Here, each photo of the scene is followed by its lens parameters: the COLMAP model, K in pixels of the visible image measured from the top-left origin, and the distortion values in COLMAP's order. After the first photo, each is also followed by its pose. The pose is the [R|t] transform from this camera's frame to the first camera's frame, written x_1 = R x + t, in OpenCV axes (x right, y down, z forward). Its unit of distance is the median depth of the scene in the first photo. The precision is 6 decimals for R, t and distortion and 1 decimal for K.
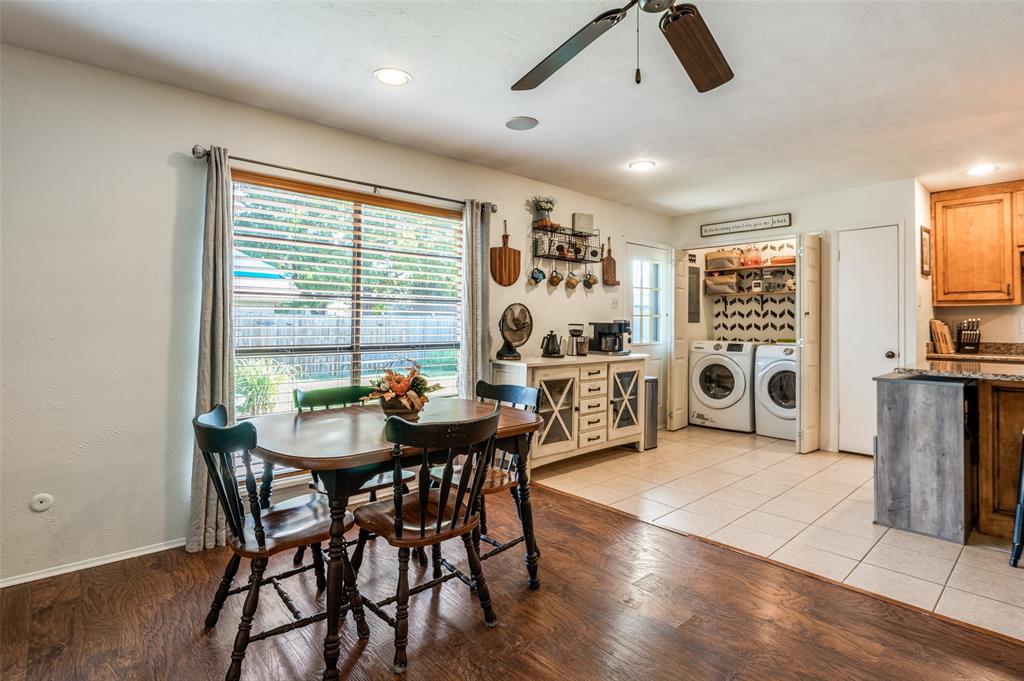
lens RADIAL K [[530.4, 0, 507.2], [0, 530.4, 315.3], [0, 0, 1]] dist [-0.015785, -0.000720]
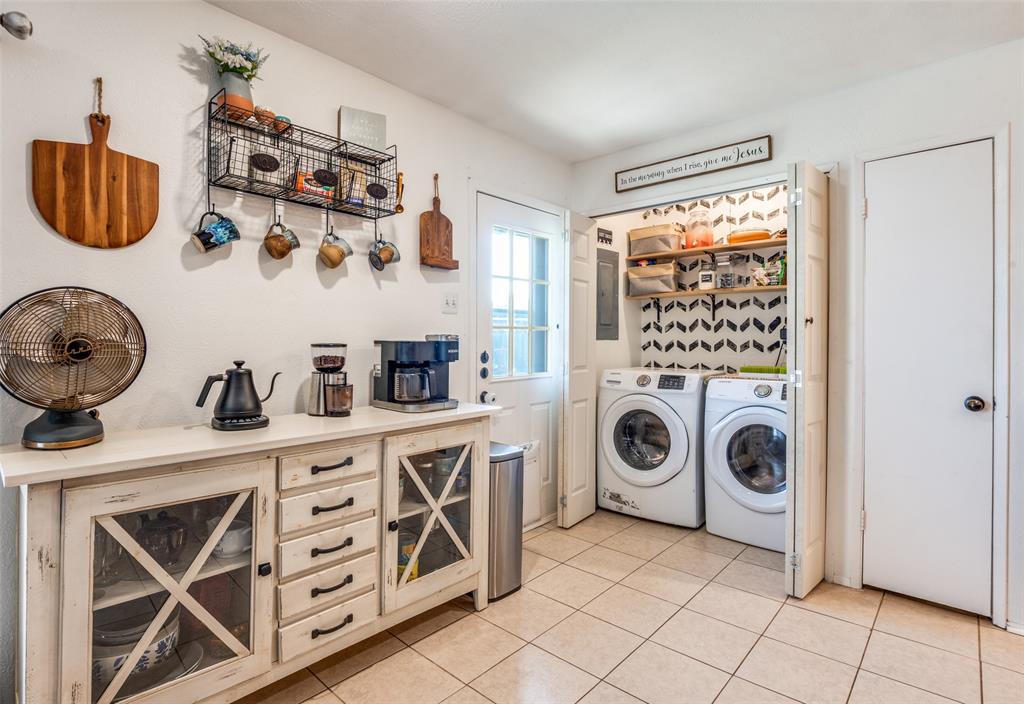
lens RADIAL K [[512.6, 0, 513.0], [0, 512.6, 338.8], [0, 0, 1]] dist [-0.020178, -0.000094]
pose [[0.994795, -0.003195, 0.101851, 0.250123], [0.001996, 0.999928, 0.011875, 0.007578], [-0.101882, -0.011610, 0.994729, 0.573876]]
